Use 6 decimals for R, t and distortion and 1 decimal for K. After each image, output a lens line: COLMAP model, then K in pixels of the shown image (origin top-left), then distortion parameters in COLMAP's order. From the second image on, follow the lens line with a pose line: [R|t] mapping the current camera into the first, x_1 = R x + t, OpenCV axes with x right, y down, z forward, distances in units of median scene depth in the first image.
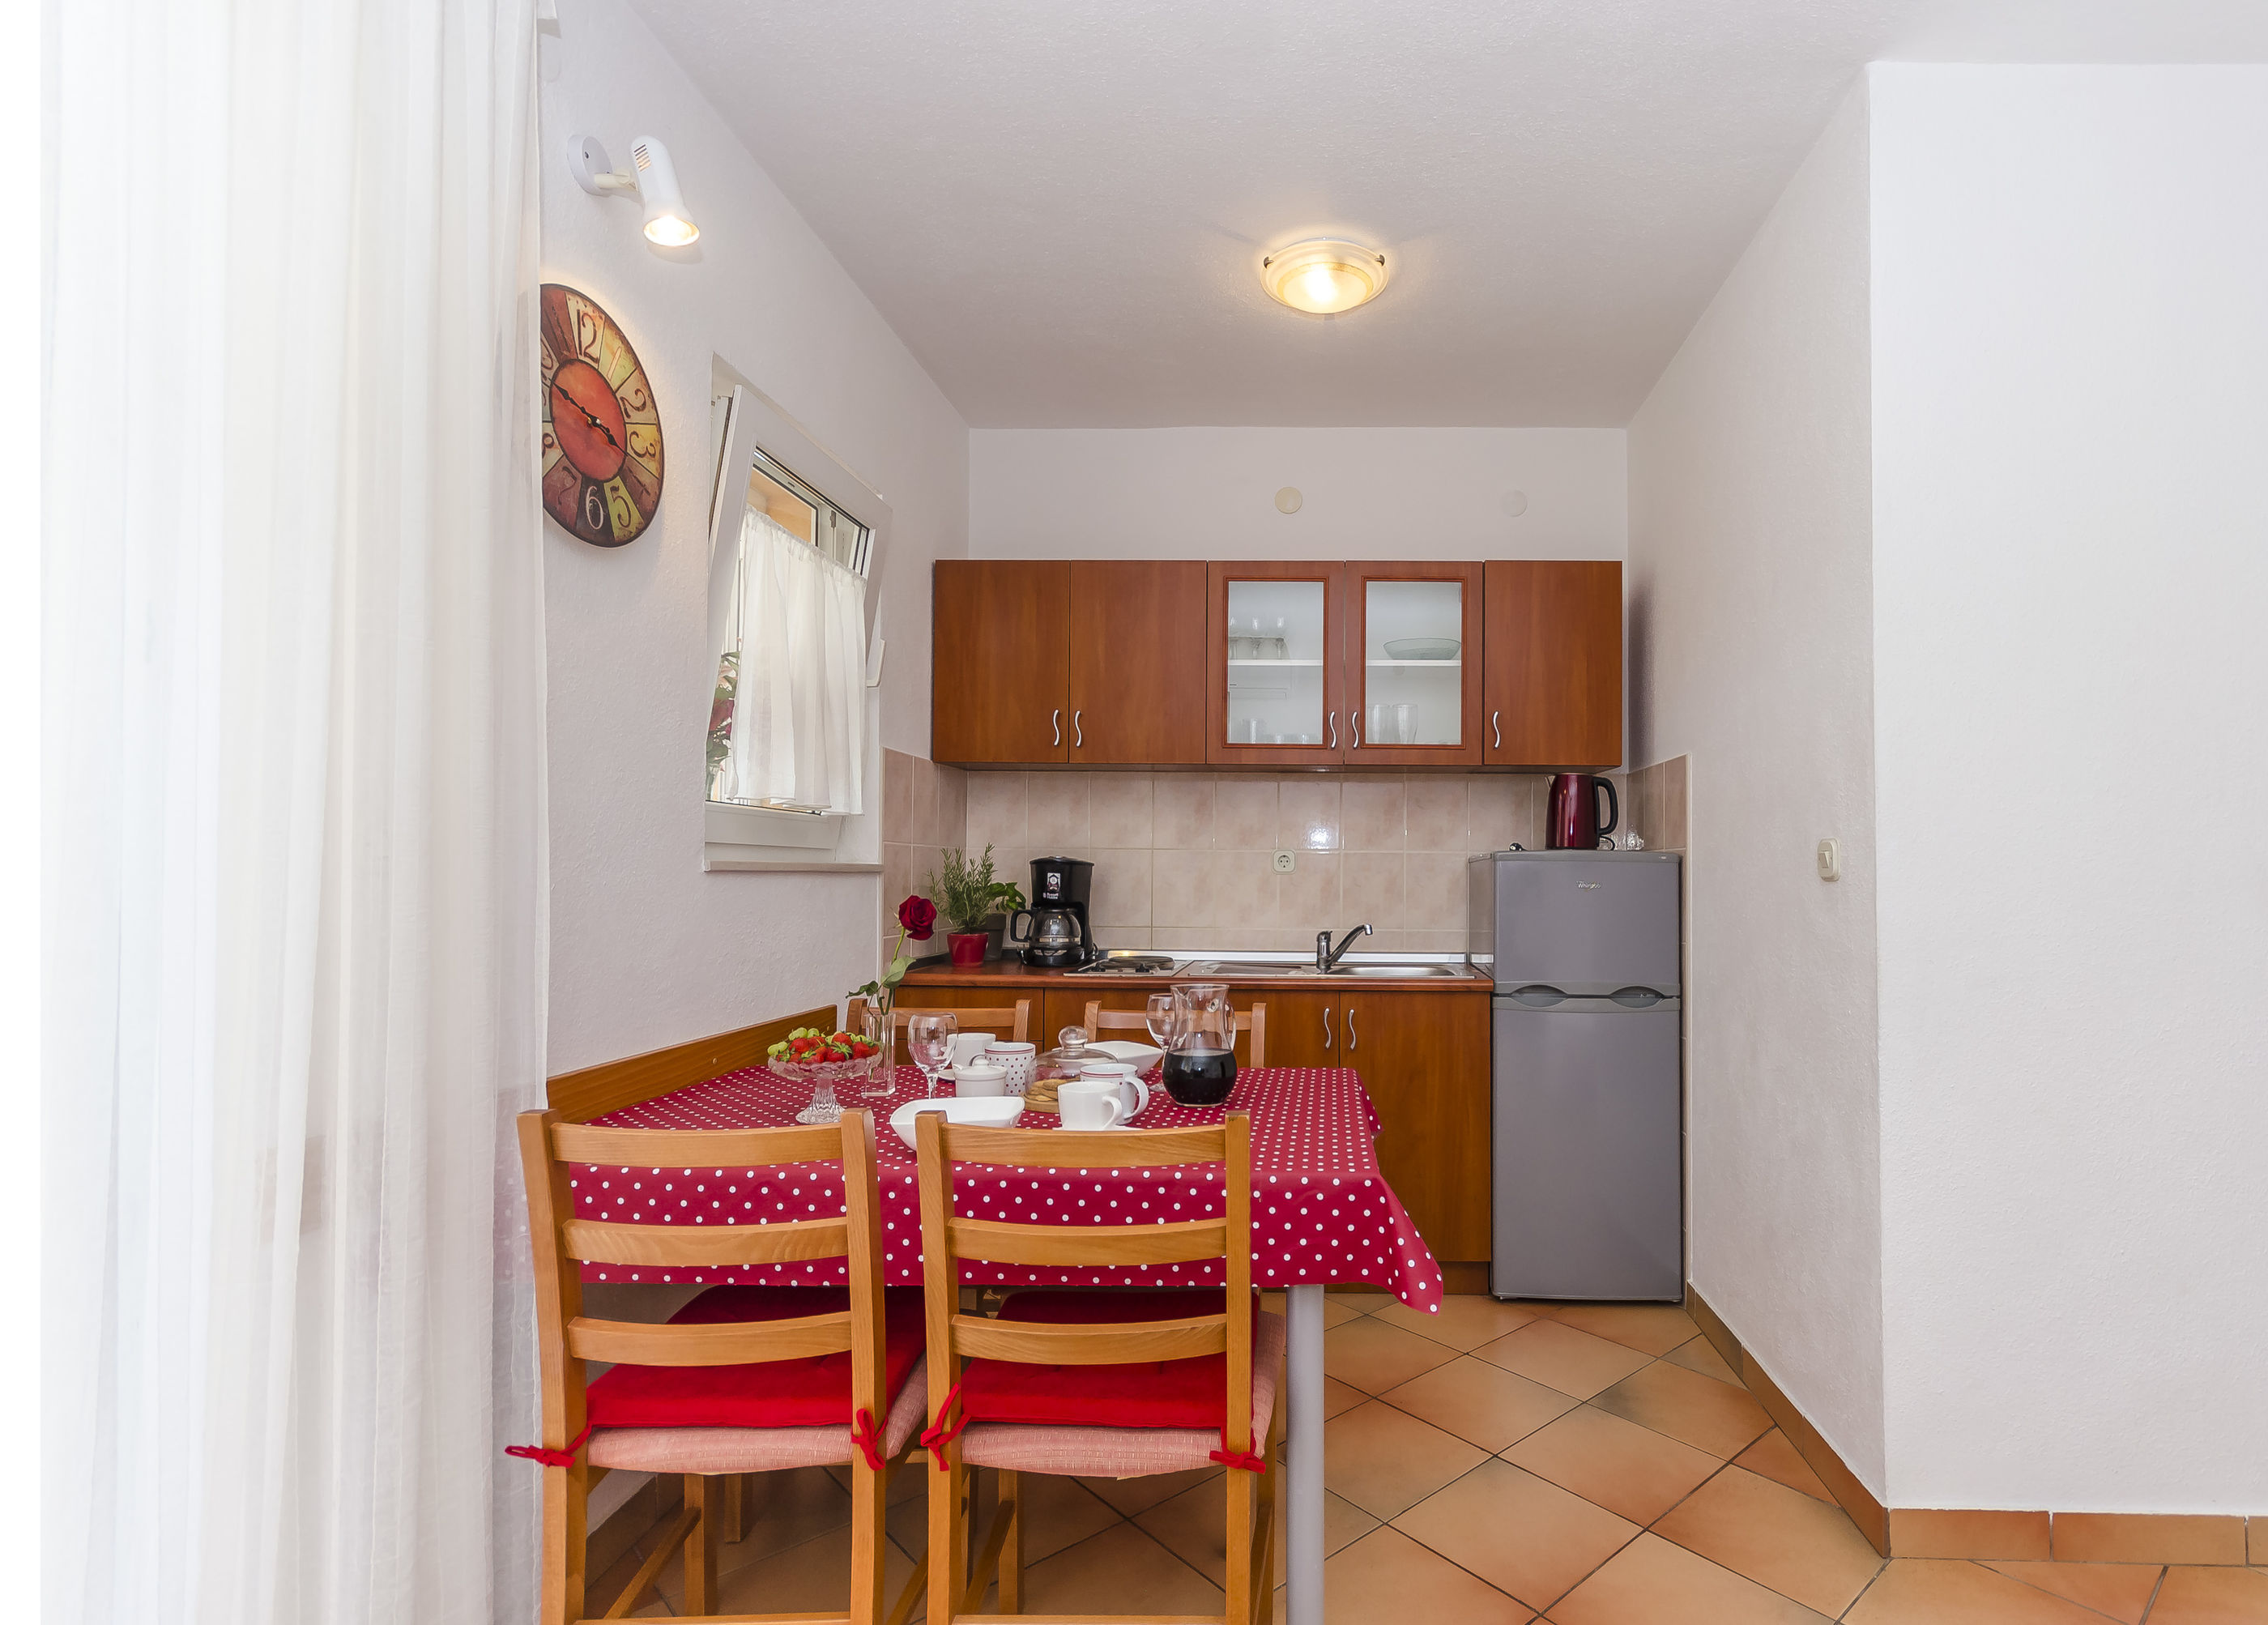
lens RADIAL K [[1091.8, 0, 1134.3], [0, 1091.8, 818.1], [0, 0, 1]] dist [0.007994, 0.000526]
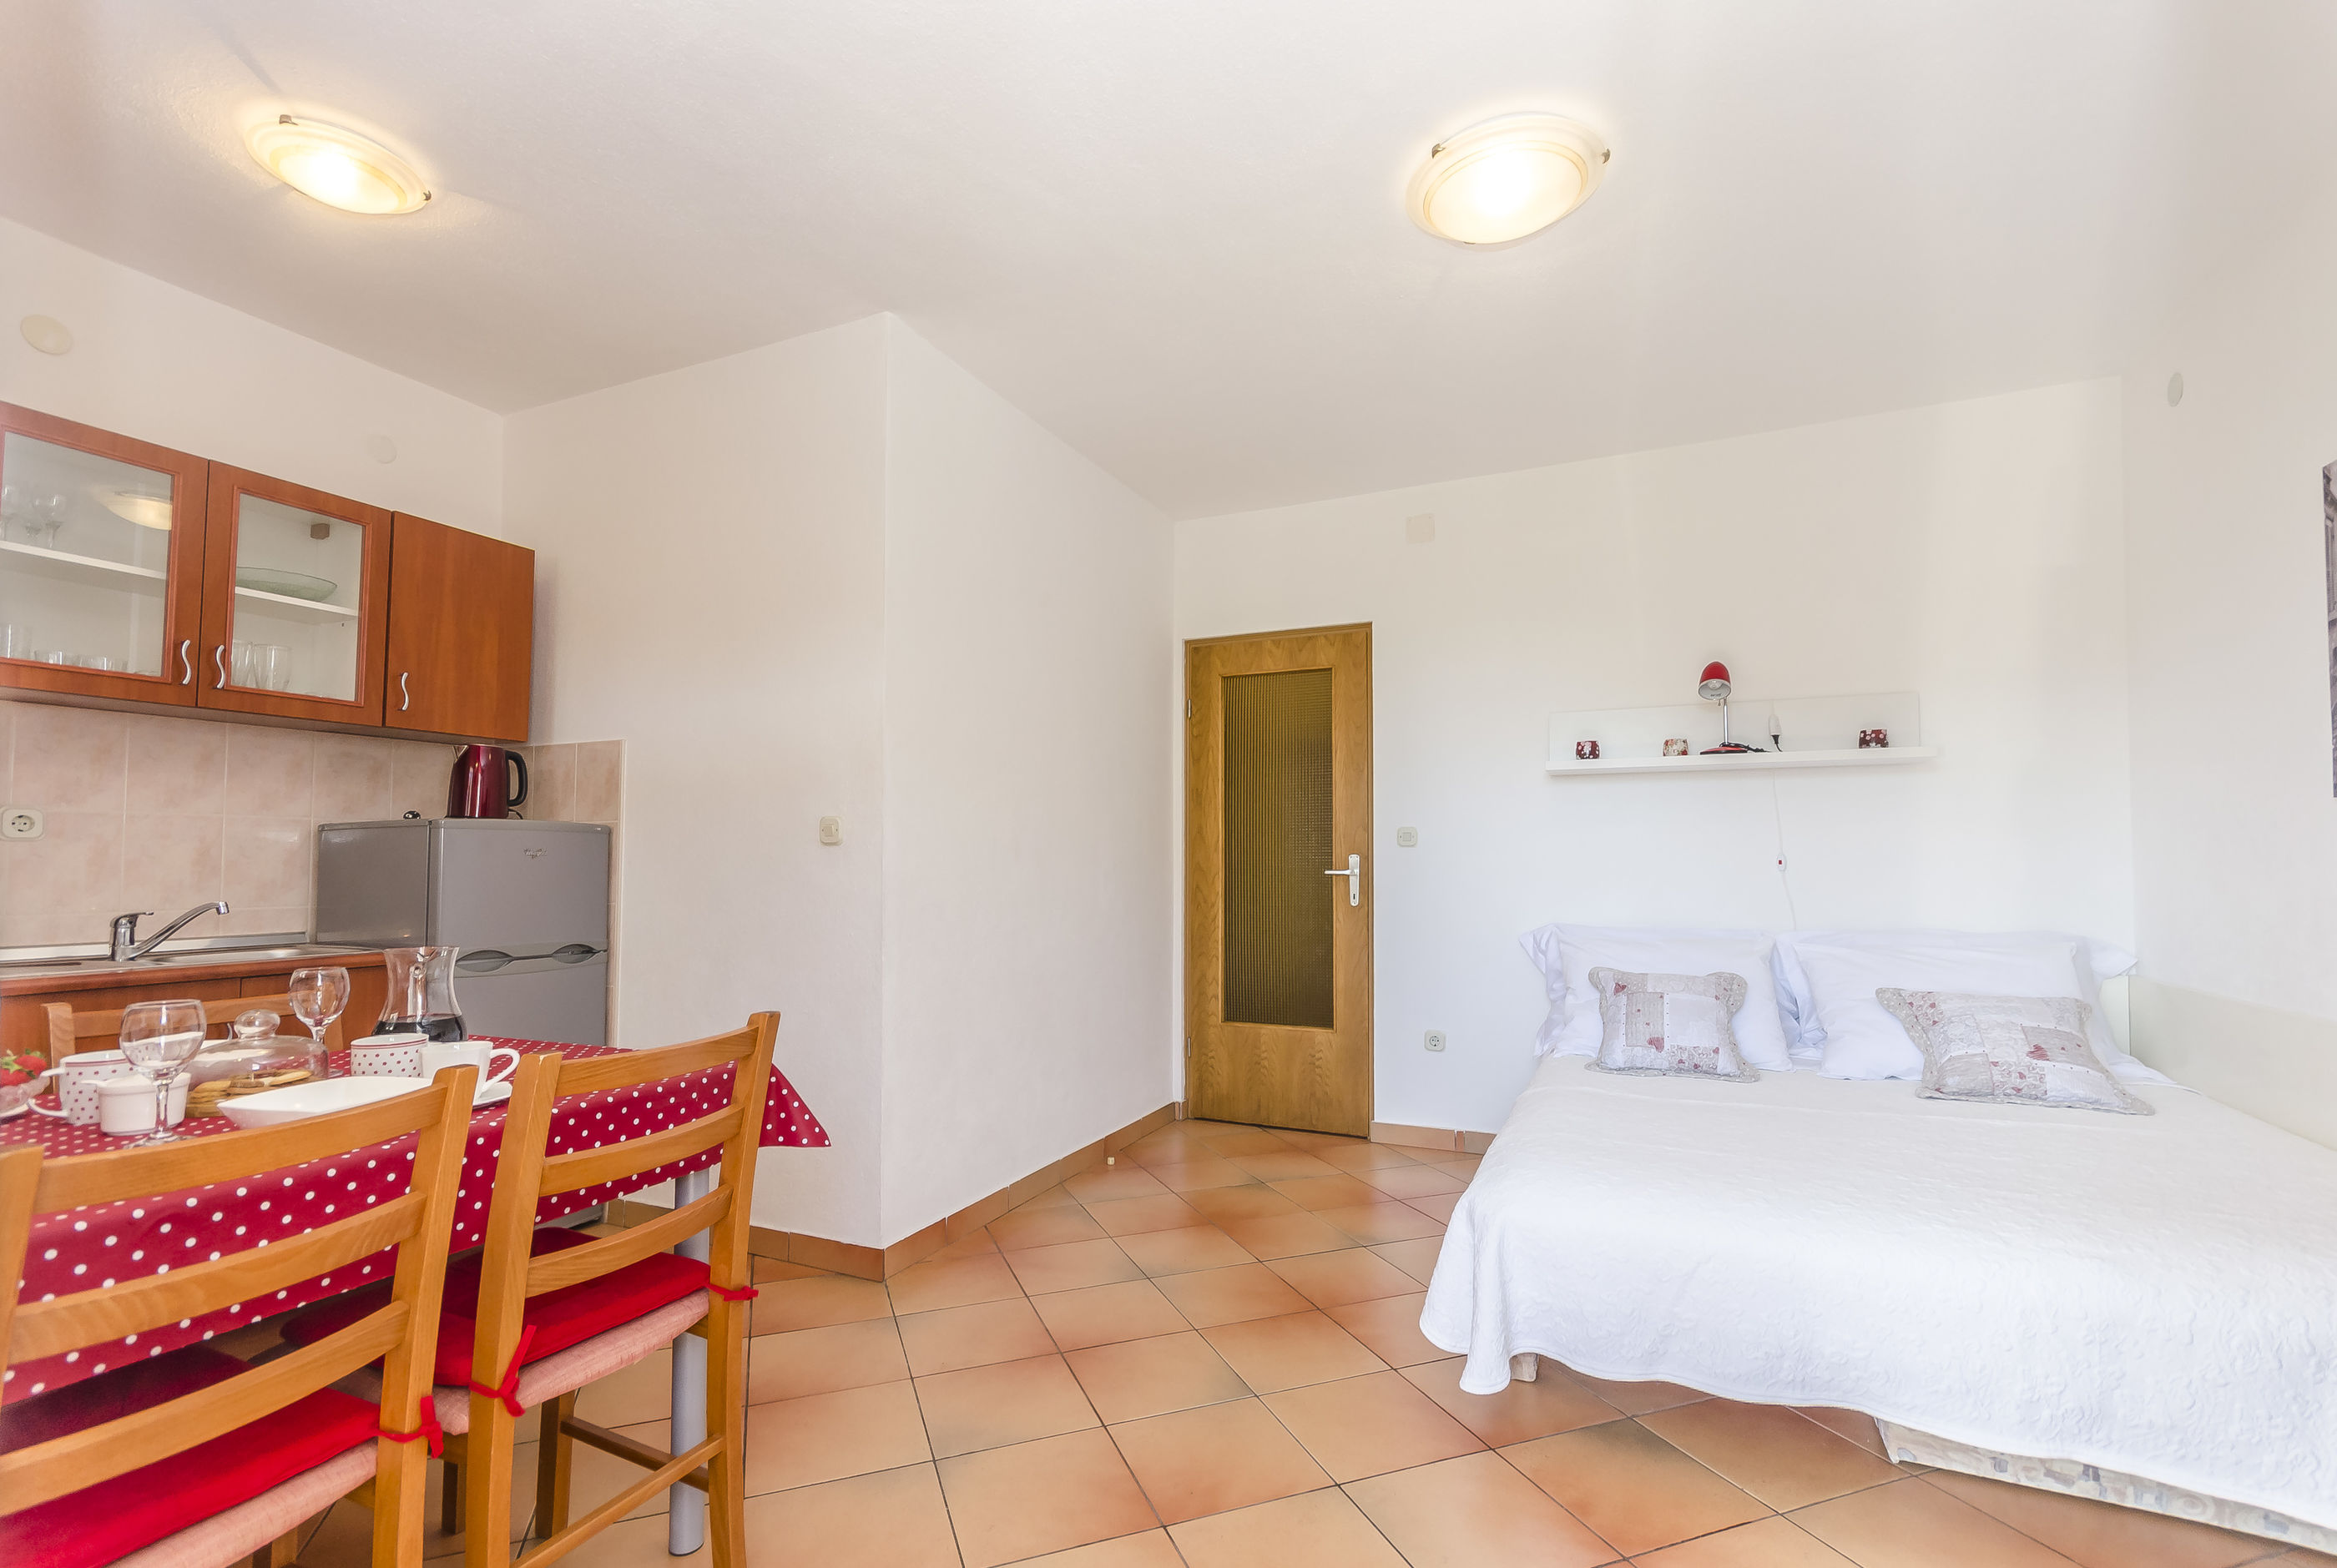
lens RADIAL K [[1016.1, 0, 1167.4], [0, 1016.1, 787.3], [0, 0, 1]] dist [0.001573, -0.000059]
pose [[0.417926, 0.059237, 0.906548, -0.230805], [-0.049066, 0.997887, -0.042586, 0.009250], [-0.907155, -0.026683, 0.419950, 0.024915]]
